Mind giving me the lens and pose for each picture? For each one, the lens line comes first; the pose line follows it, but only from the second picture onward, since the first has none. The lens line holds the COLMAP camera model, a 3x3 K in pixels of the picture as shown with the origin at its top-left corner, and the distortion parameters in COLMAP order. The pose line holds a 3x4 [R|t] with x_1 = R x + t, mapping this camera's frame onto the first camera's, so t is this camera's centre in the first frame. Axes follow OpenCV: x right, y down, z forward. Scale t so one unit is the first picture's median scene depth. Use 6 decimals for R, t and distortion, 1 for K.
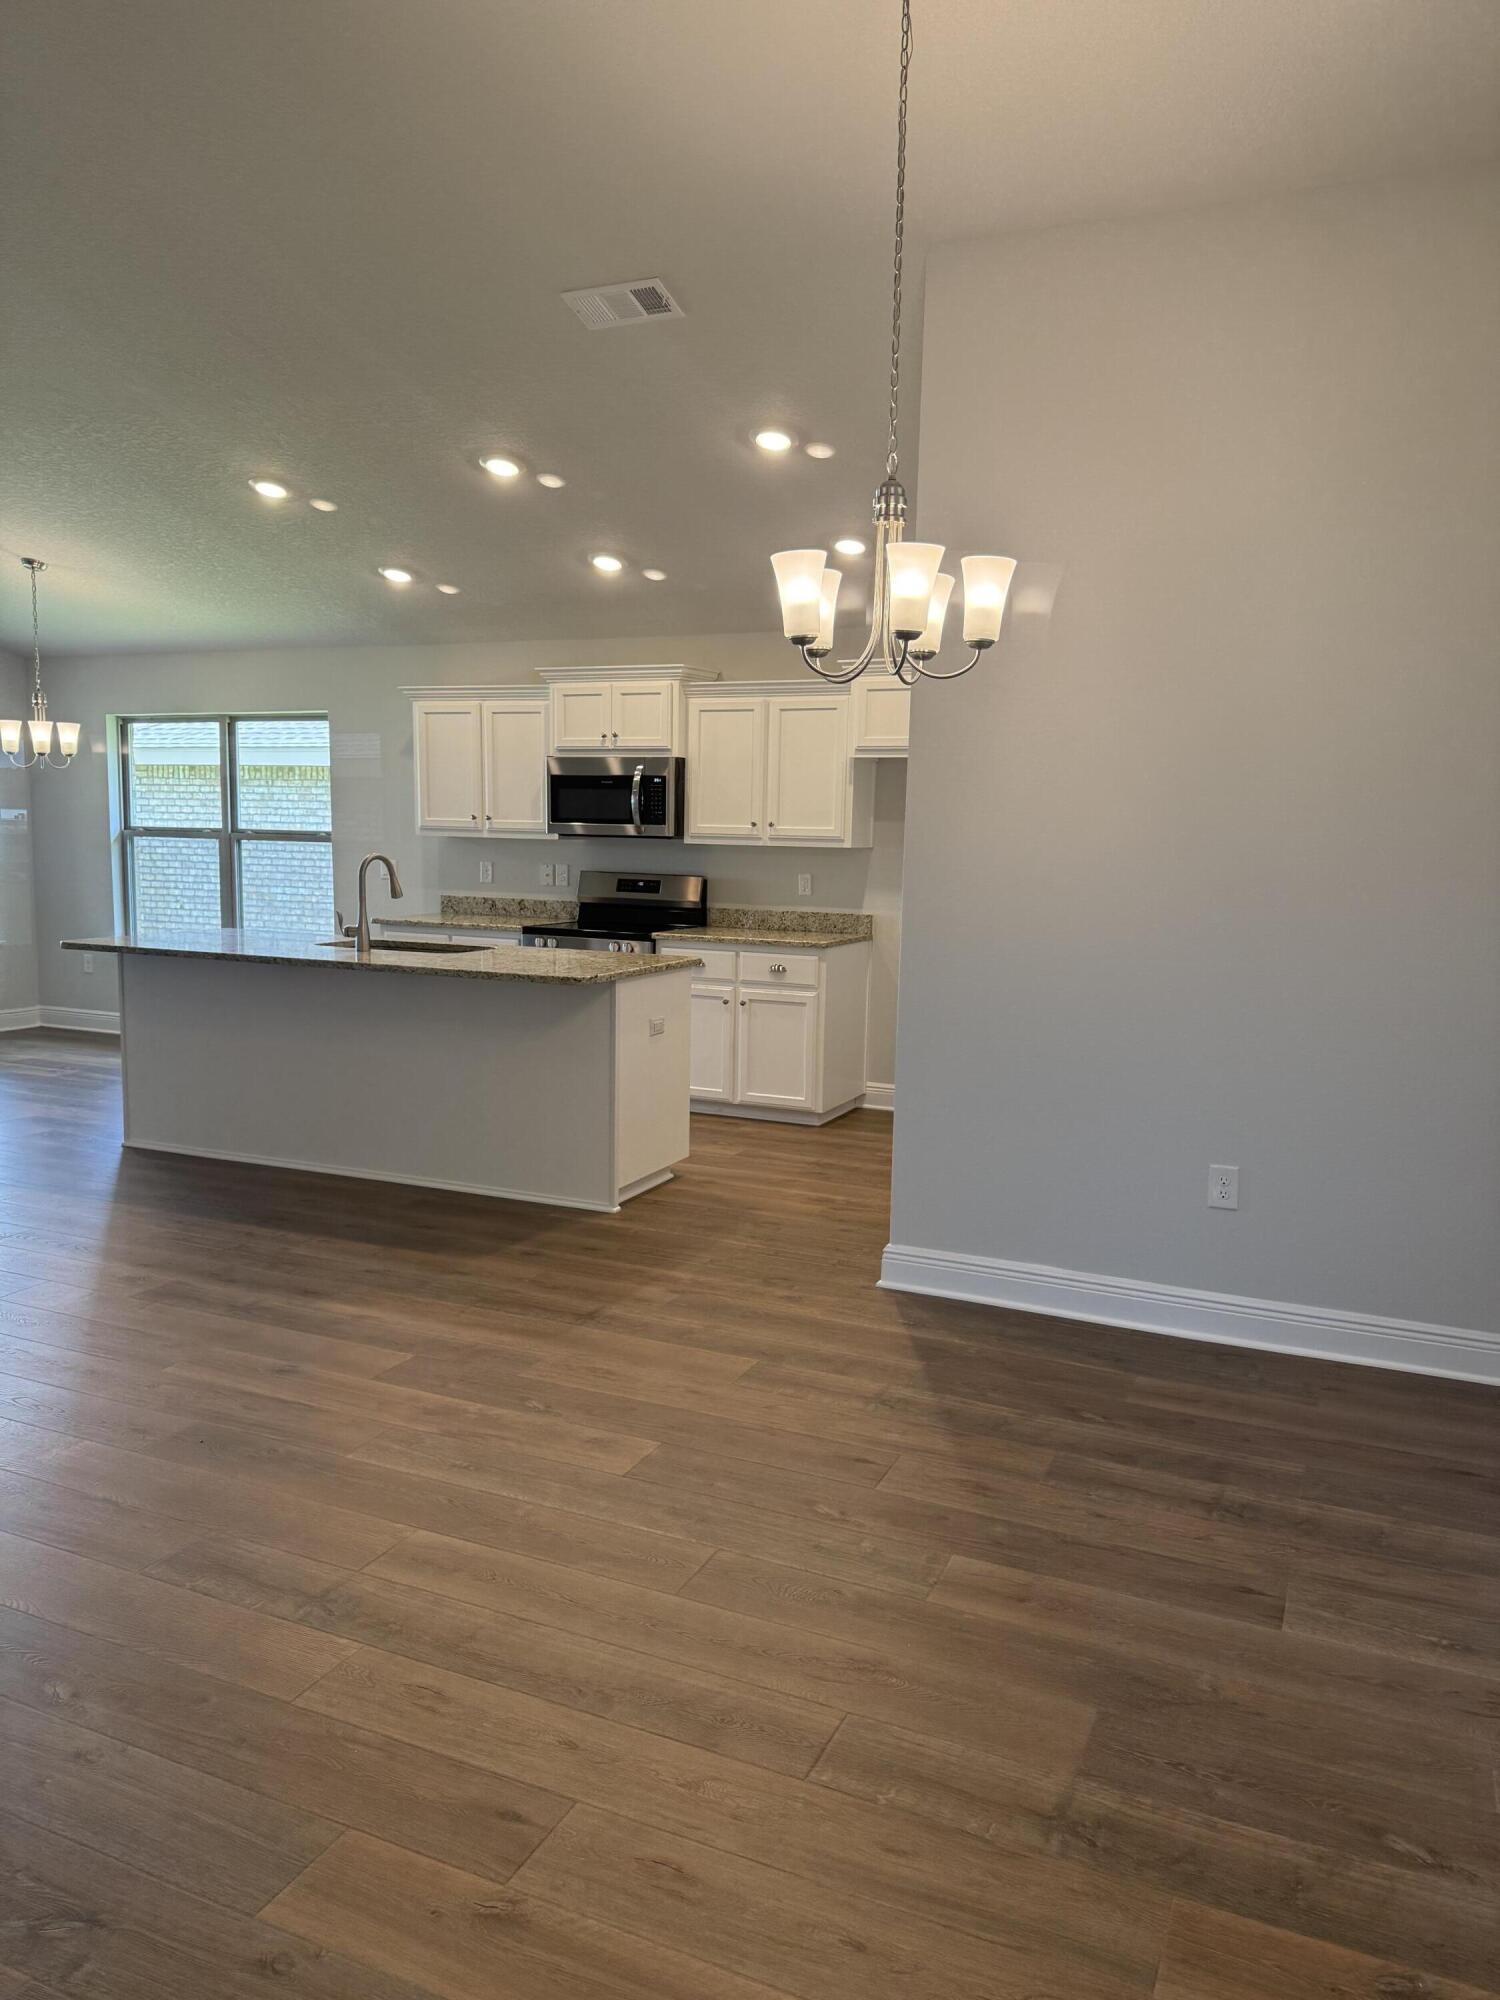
lens RADIAL K [[1387.0, 0, 747.7], [0, 1387.0, 1014.8], [0, 0, 1]] dist [0.105997, -0.182221]
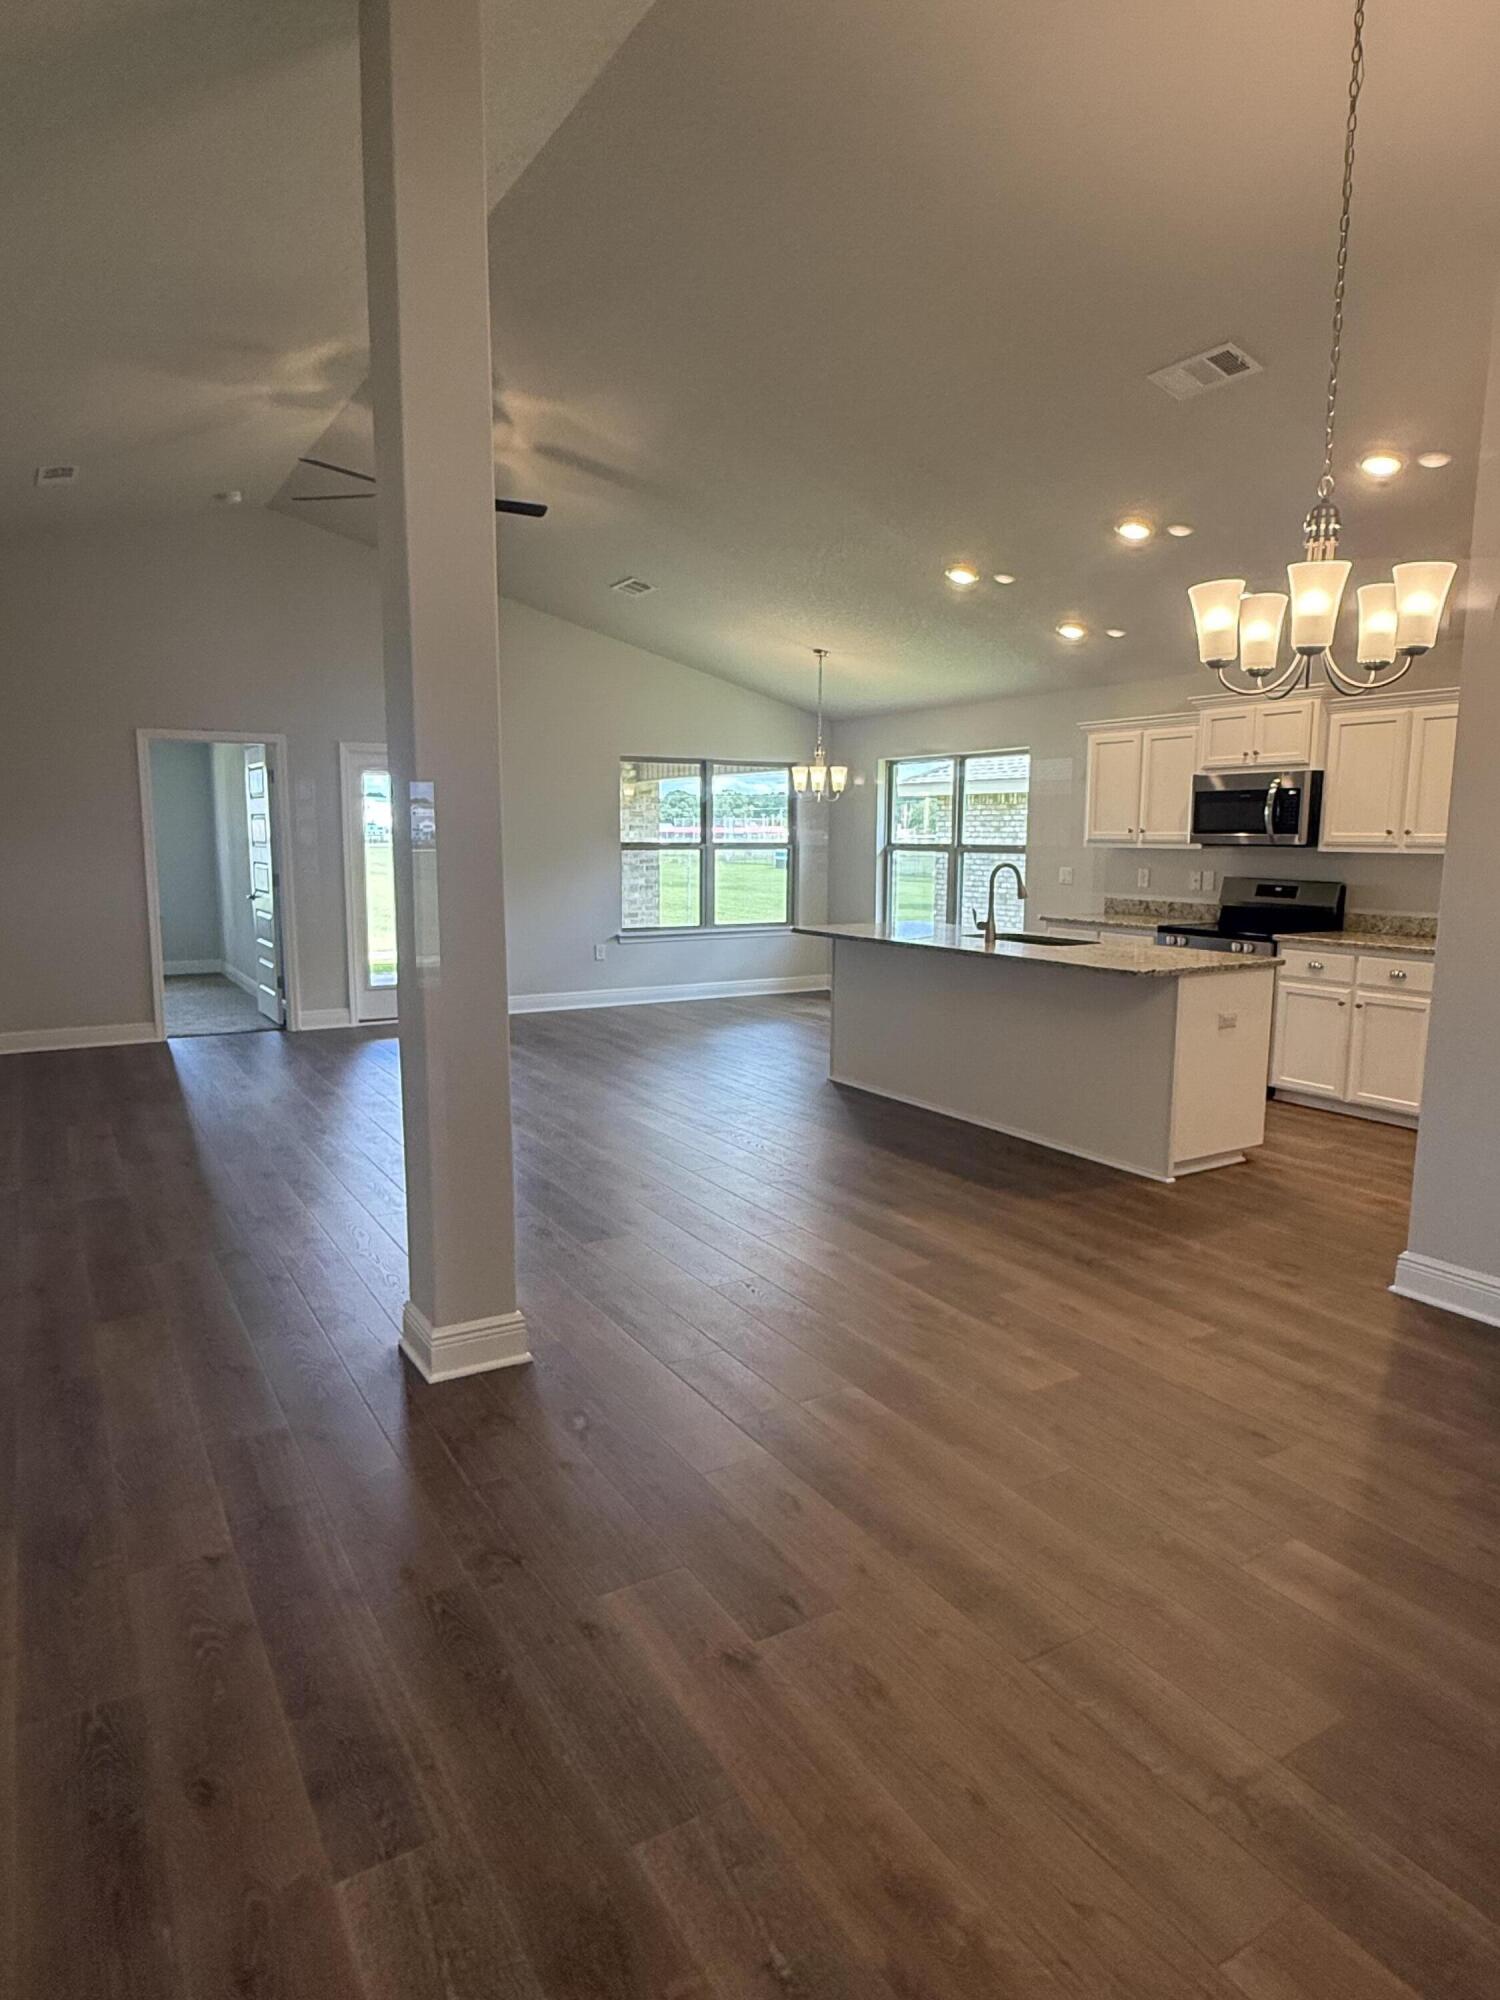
lens RADIAL K [[1174.8, 0, 750.0], [0, 1174.8, 1000.0], [0, 0, 1]] dist [0.029528, -0.028128]
pose [[0.827669, 0.065101, -0.557427, 0.130530], [-0.064364, 0.997707, 0.020953, -0.002251], [0.557513, 0.018536, 0.829961, 0.020994]]
